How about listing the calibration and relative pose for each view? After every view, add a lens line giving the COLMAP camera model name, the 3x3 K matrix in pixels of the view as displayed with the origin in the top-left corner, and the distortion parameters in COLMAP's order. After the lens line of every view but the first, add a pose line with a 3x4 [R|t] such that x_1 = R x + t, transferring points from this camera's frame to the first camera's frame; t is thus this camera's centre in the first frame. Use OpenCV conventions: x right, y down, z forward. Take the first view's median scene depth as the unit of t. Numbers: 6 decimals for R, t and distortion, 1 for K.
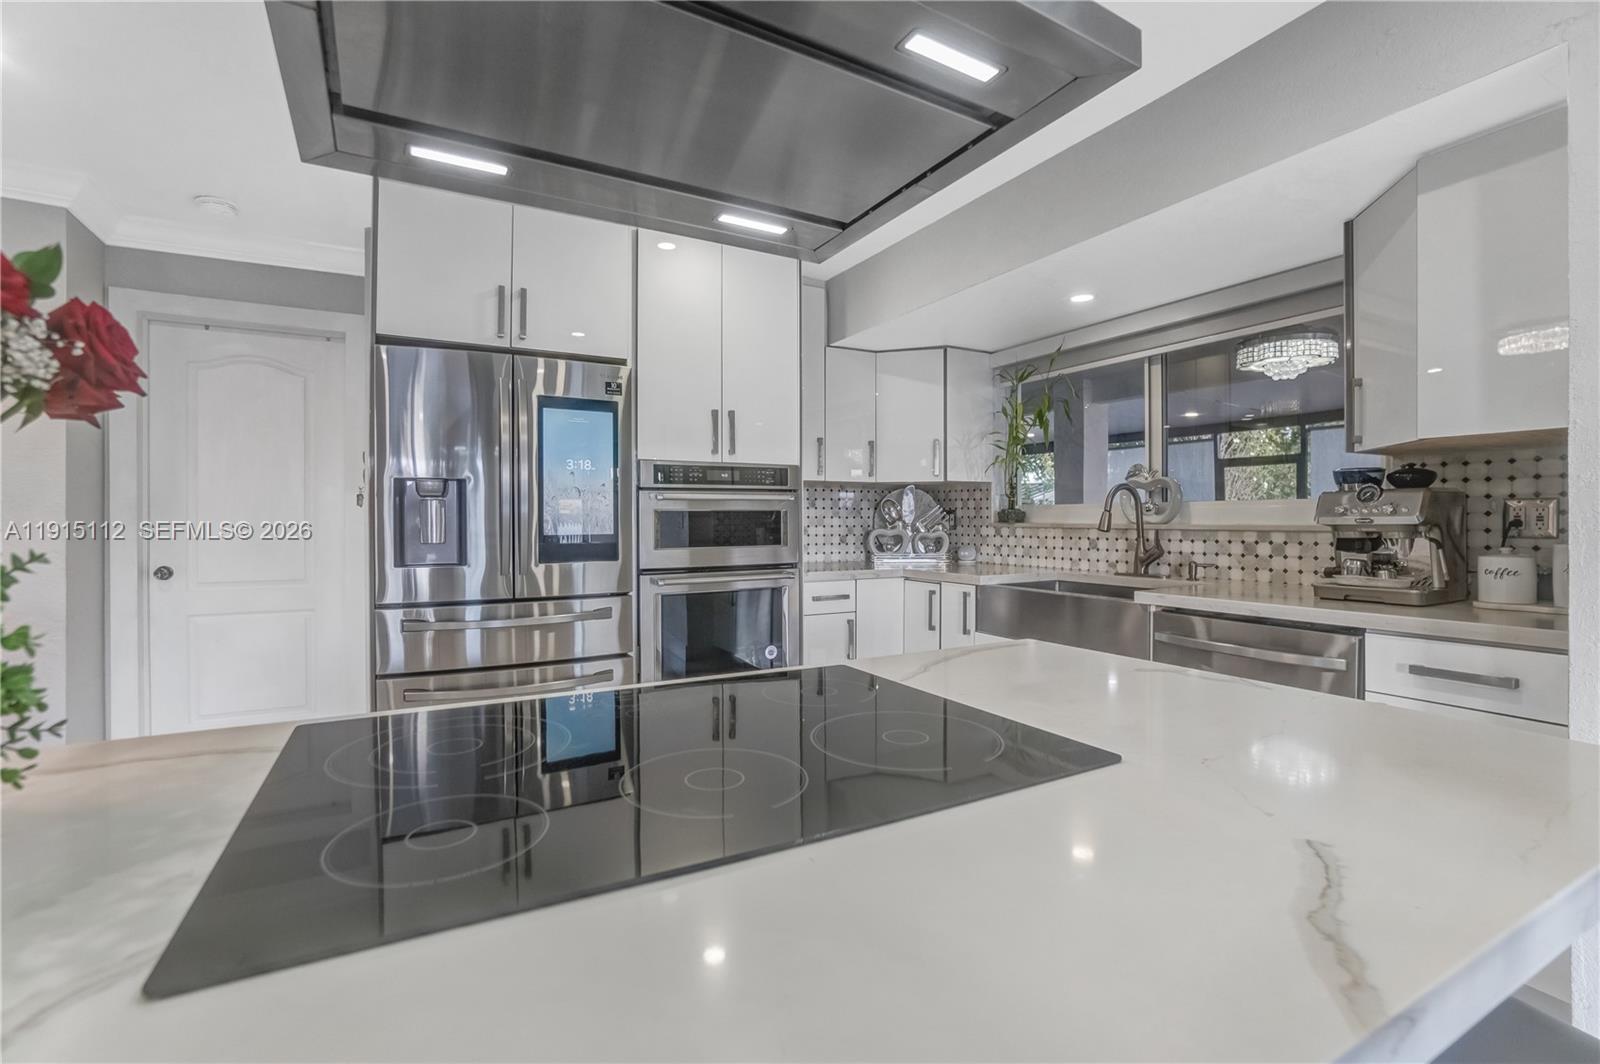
lens RADIAL K [[709.7, 0, 782.3], [0, 709.7, 525.4], [0, 0, 1]] dist [-0.053194, 0.026410]
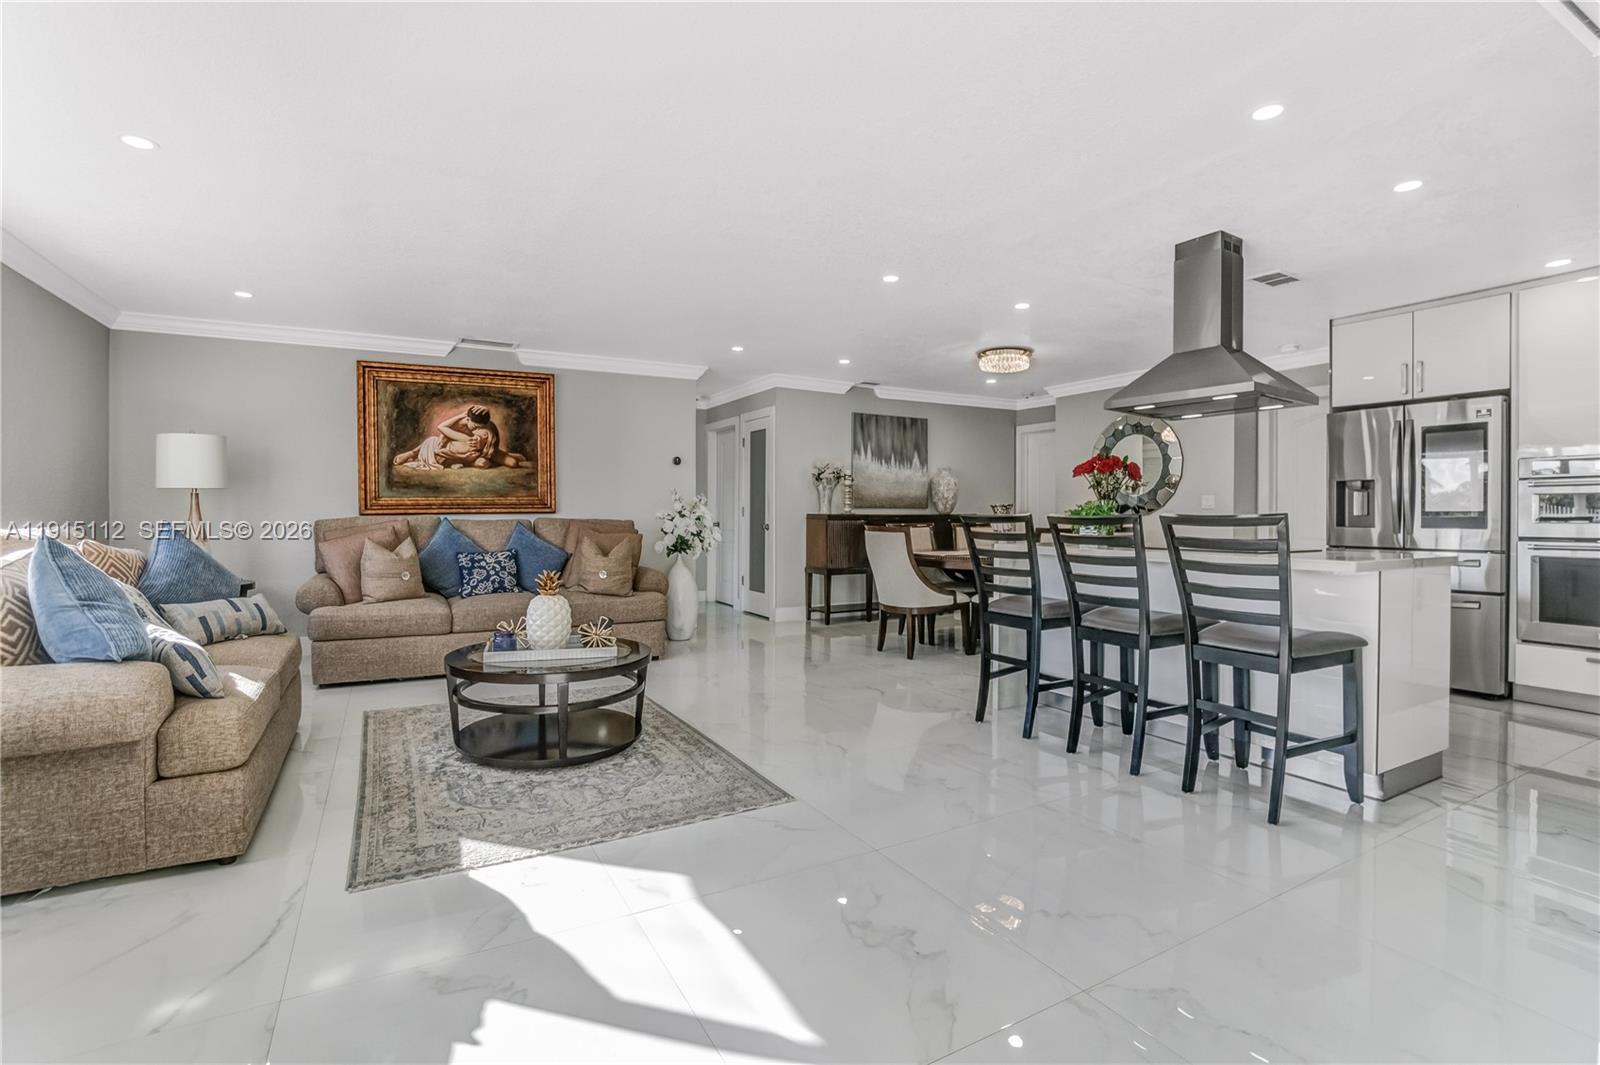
lens RADIAL K [[727.6, 0, 783.4], [0, 727.6, 525.5], [0, 0, 1]] dist [-0.061042, 0.019733]
pose [[0.015234, 0.019390, -0.999696, 1.069952], [-0.012468, 0.999738, 0.019200, 0.028889], [0.999806, 0.012172, 0.015472, -0.440600]]
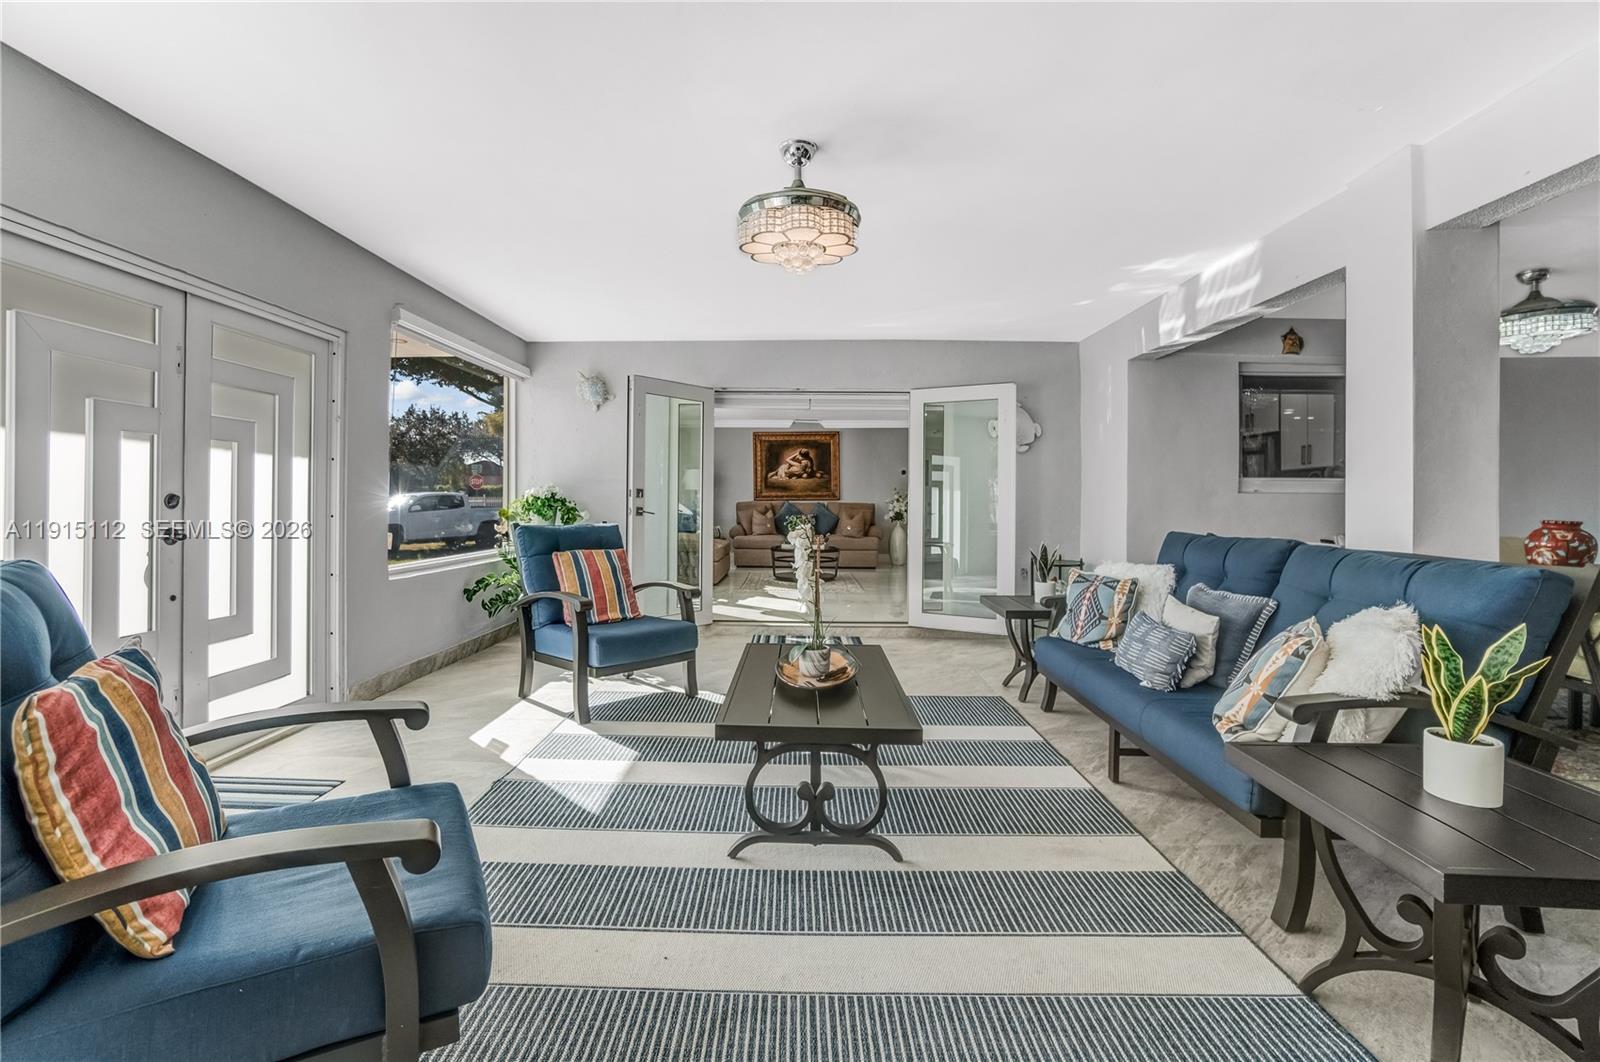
lens RADIAL K [[709.7, 0, 782.3], [0, 709.7, 524.4], [0, 0, 1]] dist [-0.053194, 0.026410]
pose [[-0.490527, 0.026177, -0.871033, 2.660912], [-0.012421, 0.999237, 0.037025, 0.034570], [0.871338, 0.028981, -0.489827, 0.617201]]
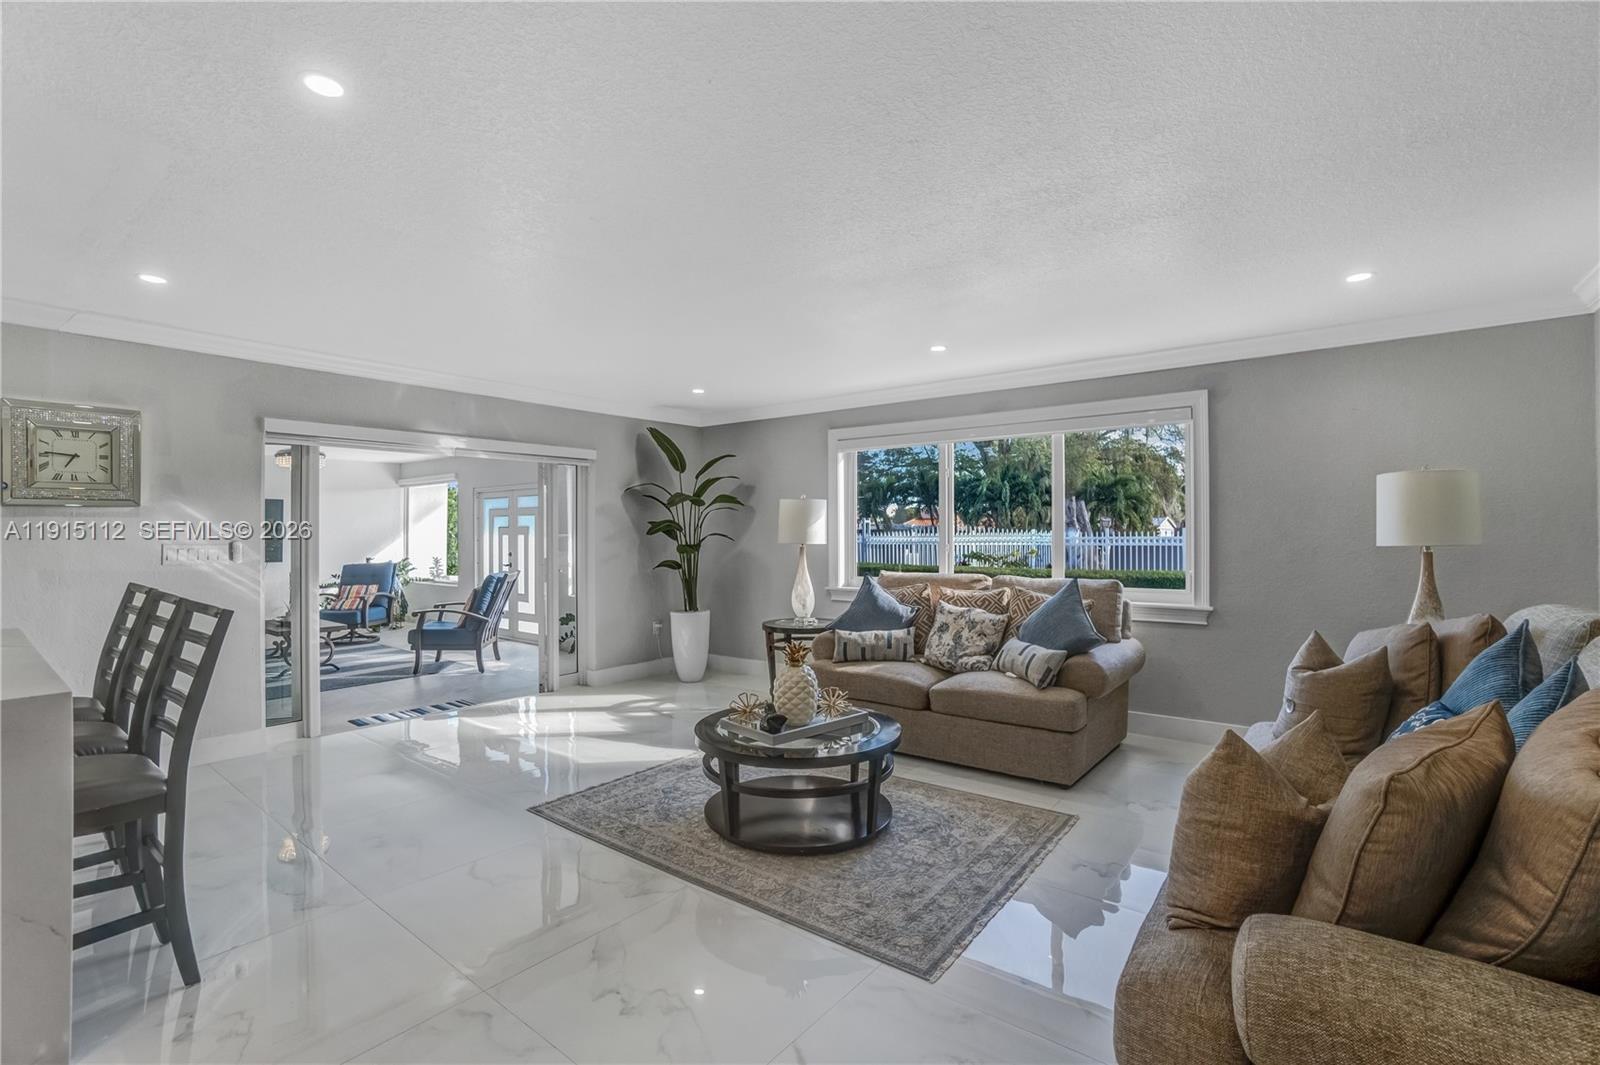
lens RADIAL K [[726.2, 0, 791.5], [0, 726.2, 515.3], [0, 0, 1]] dist [-0.035723, 0.000202]
pose [[-0.408377, 0.025201, 0.912466, -0.962725], [0.013348, 0.999677, -0.021636, -0.035003], [-0.912716, 0.003344, -0.408581, -0.333838]]
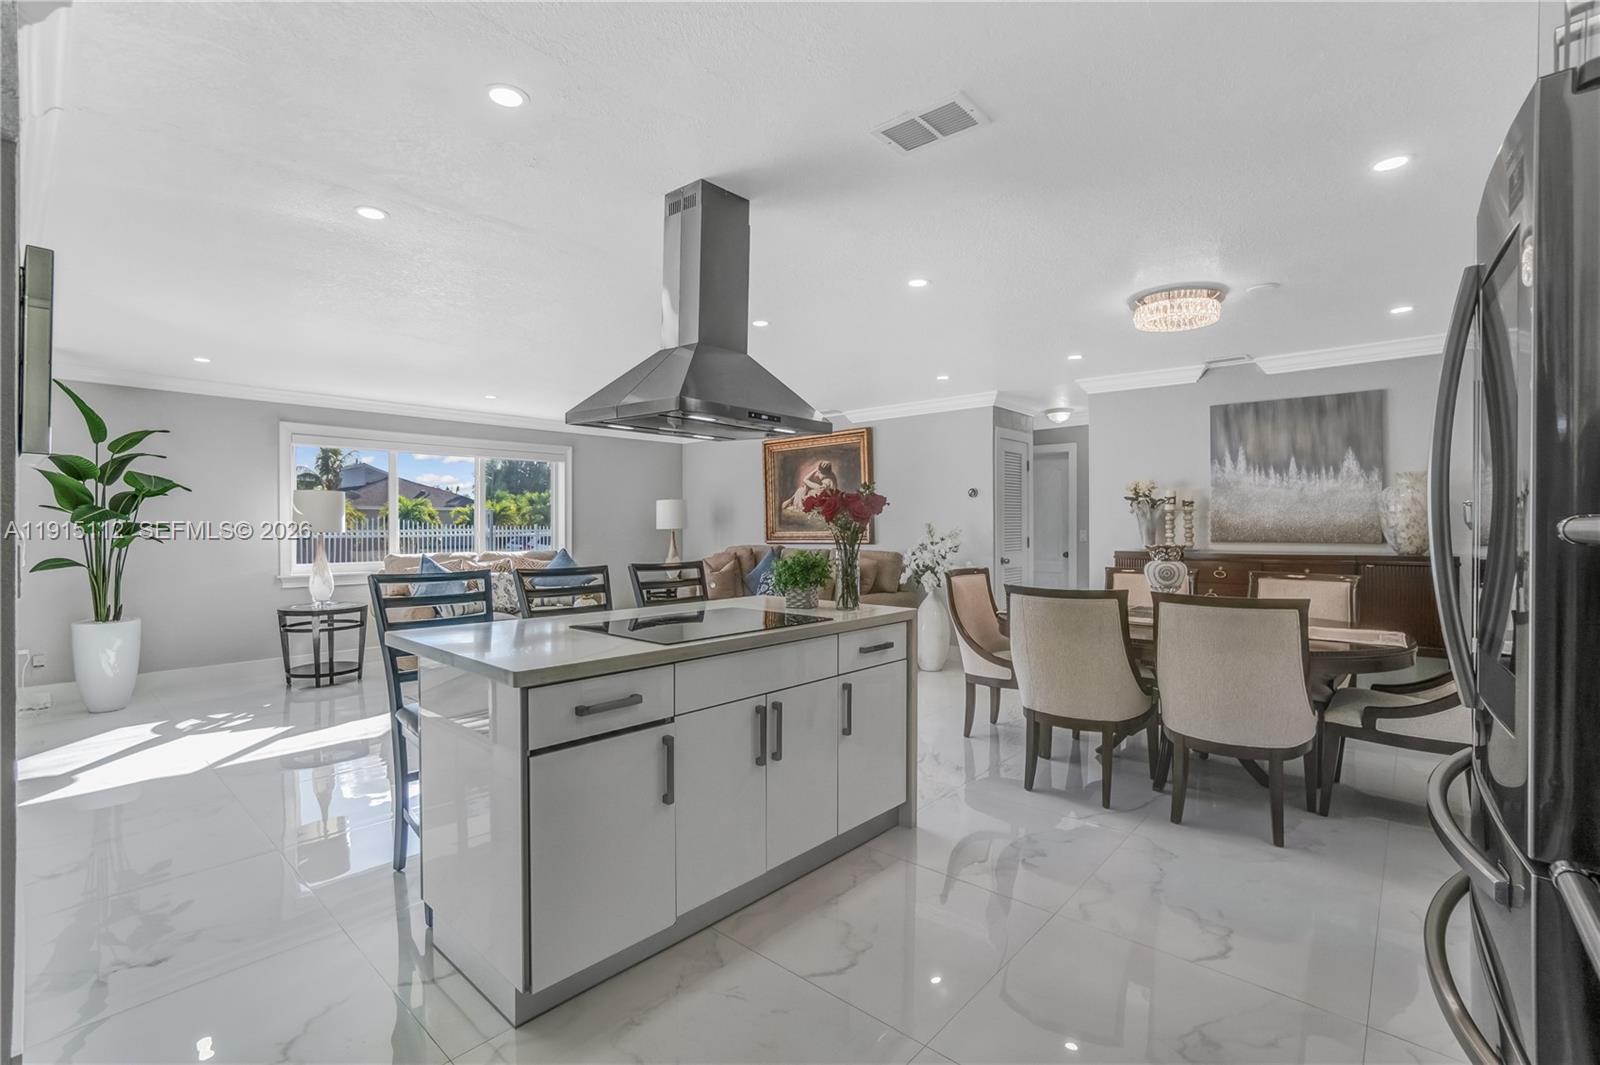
lens RADIAL K [[709.7, 0, 782.3], [0, 709.7, 525.9], [0, 0, 1]] dist [-0.053194, 0.026410]
pose [[-0.937581, 0.002437, -0.347757, 0.157662], [-0.000484, 0.999965, 0.008312, -0.036797], [0.347766, 0.007961, -0.937548, 1.008737]]
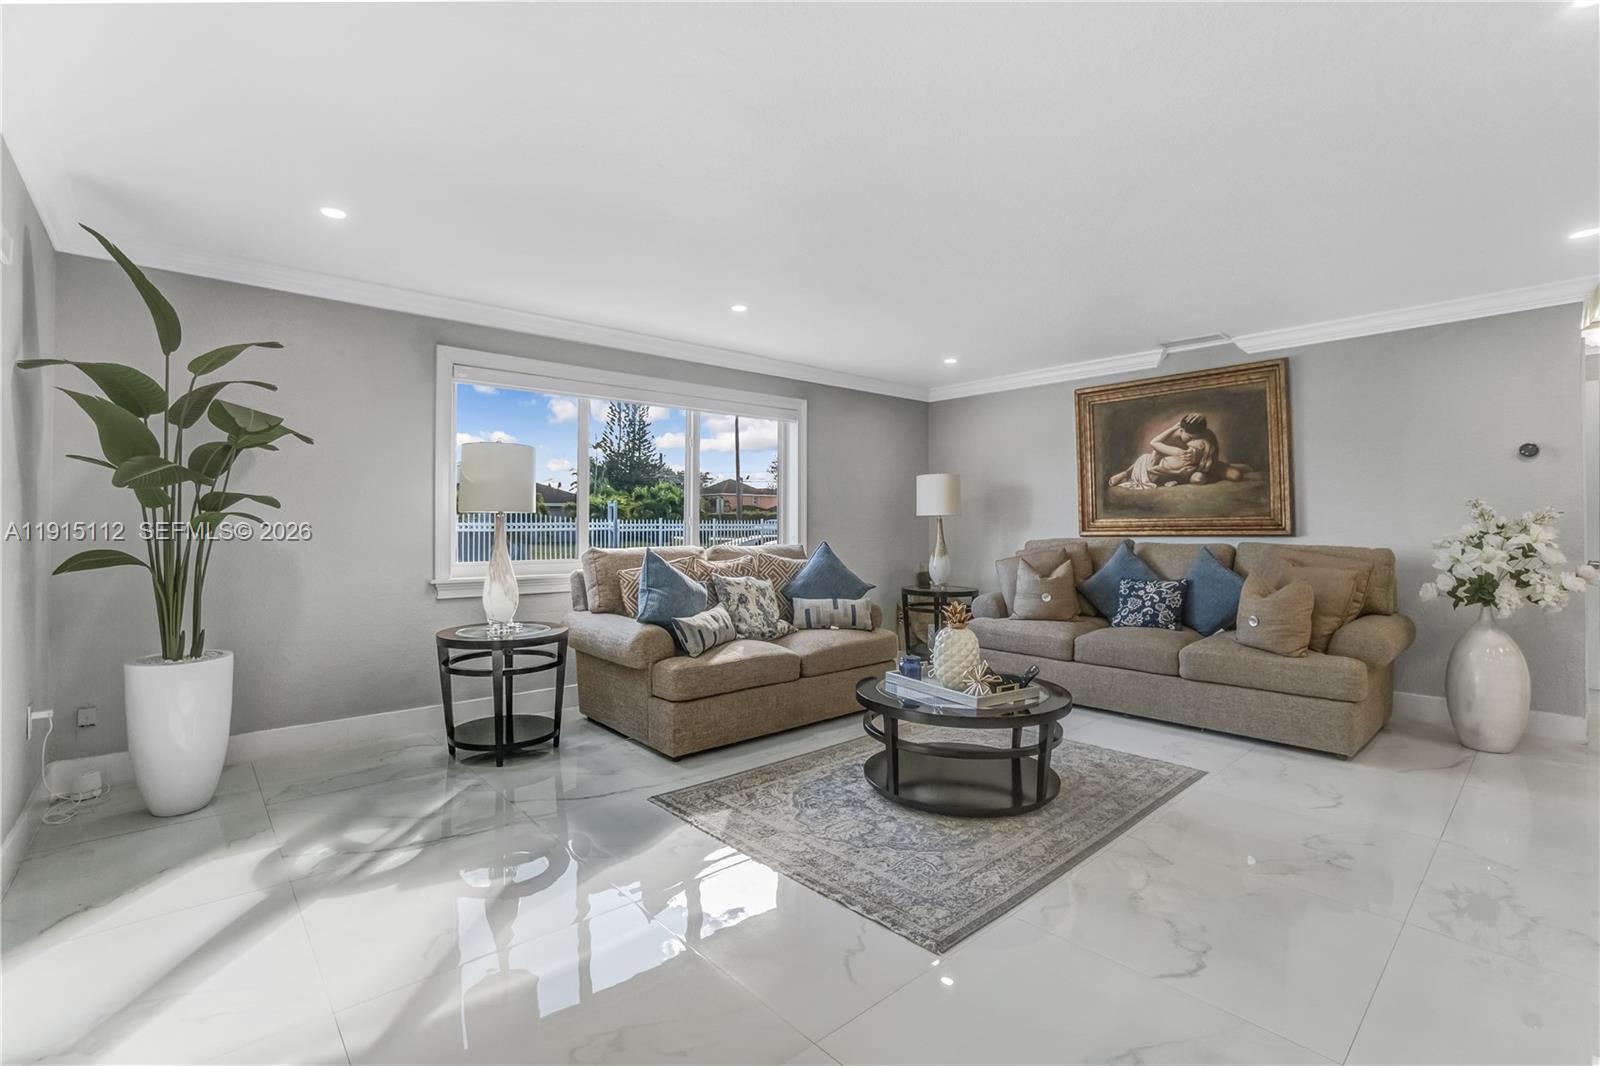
lens RADIAL K [[726.2, 0, 791.5], [0, 726.2, 515.8], [0, 0, 1]] dist [-0.035723, 0.000202]
pose [[-0.971118, -0.001672, -0.238595, 0.465765], [-0.001194, 0.999997, -0.002146, 0.001957], [0.238598, -0.001799, -0.971117, 0.167488]]
